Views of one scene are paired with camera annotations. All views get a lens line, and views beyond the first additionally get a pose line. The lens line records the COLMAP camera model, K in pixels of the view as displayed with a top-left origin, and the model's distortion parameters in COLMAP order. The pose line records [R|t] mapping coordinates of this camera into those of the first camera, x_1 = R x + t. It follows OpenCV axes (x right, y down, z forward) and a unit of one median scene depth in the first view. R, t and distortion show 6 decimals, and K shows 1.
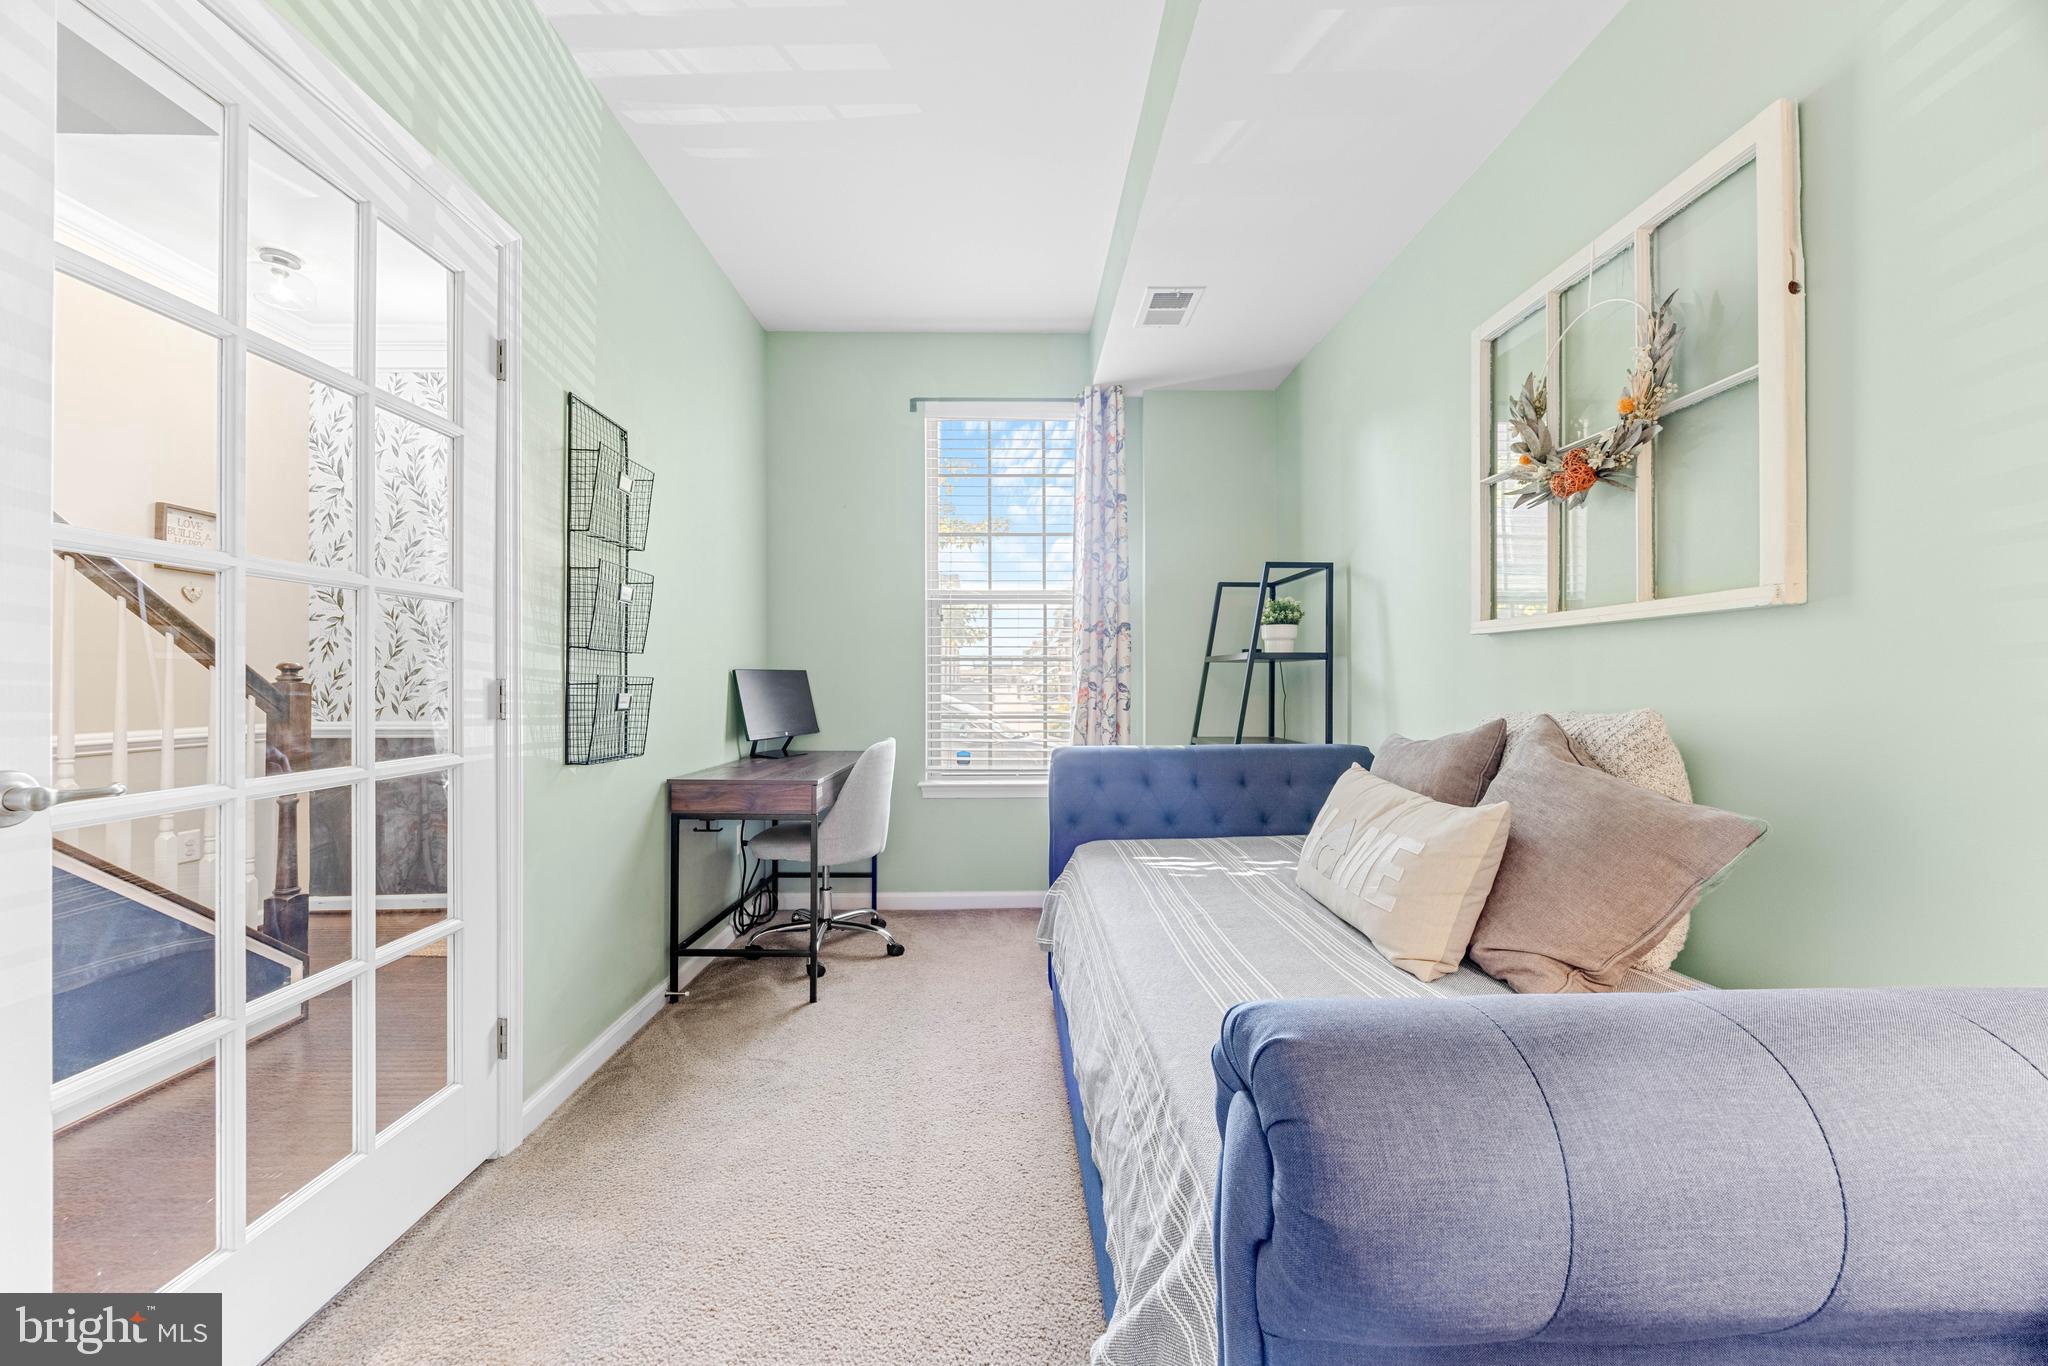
lens RADIAL K [[769.8, 0, 1031.3], [0, 769.8, 683.9], [0, 0, 1]] dist [-0.002867, -0.000472]
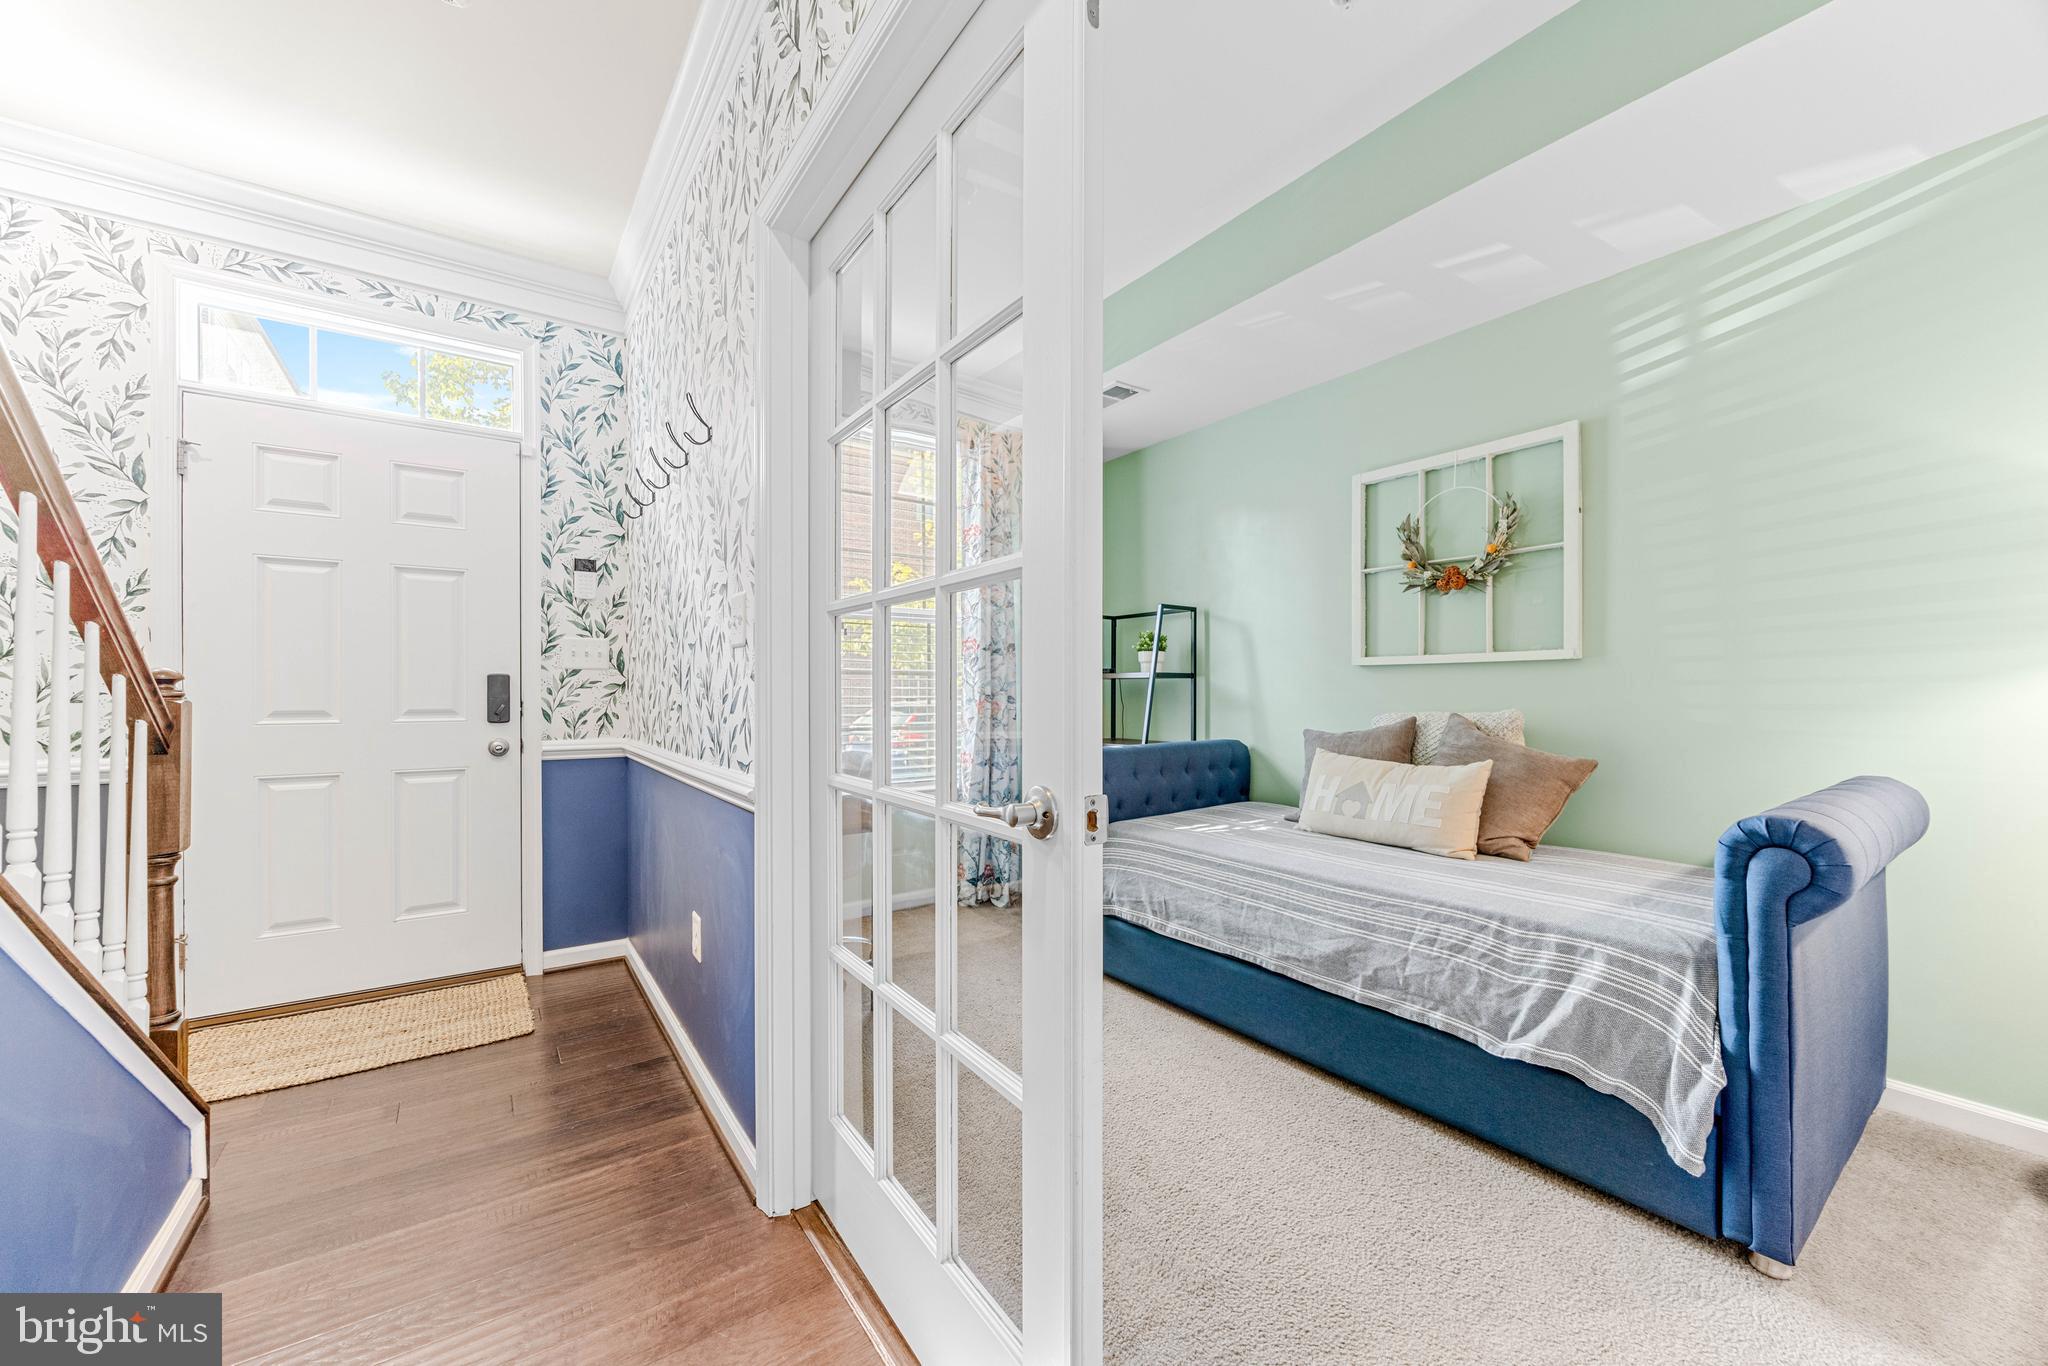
lens RADIAL K [[769.8, 0, 1027.5], [0, 769.8, 690.5], [0, 0, 1]] dist [-0.002867, -0.000472]
pose [[0.841969, 0.012148, 0.539389, -0.945081], [-0.007065, 0.999909, -0.011491, 0.011665], [-0.539480, 0.005865, 0.841978, 0.026147]]
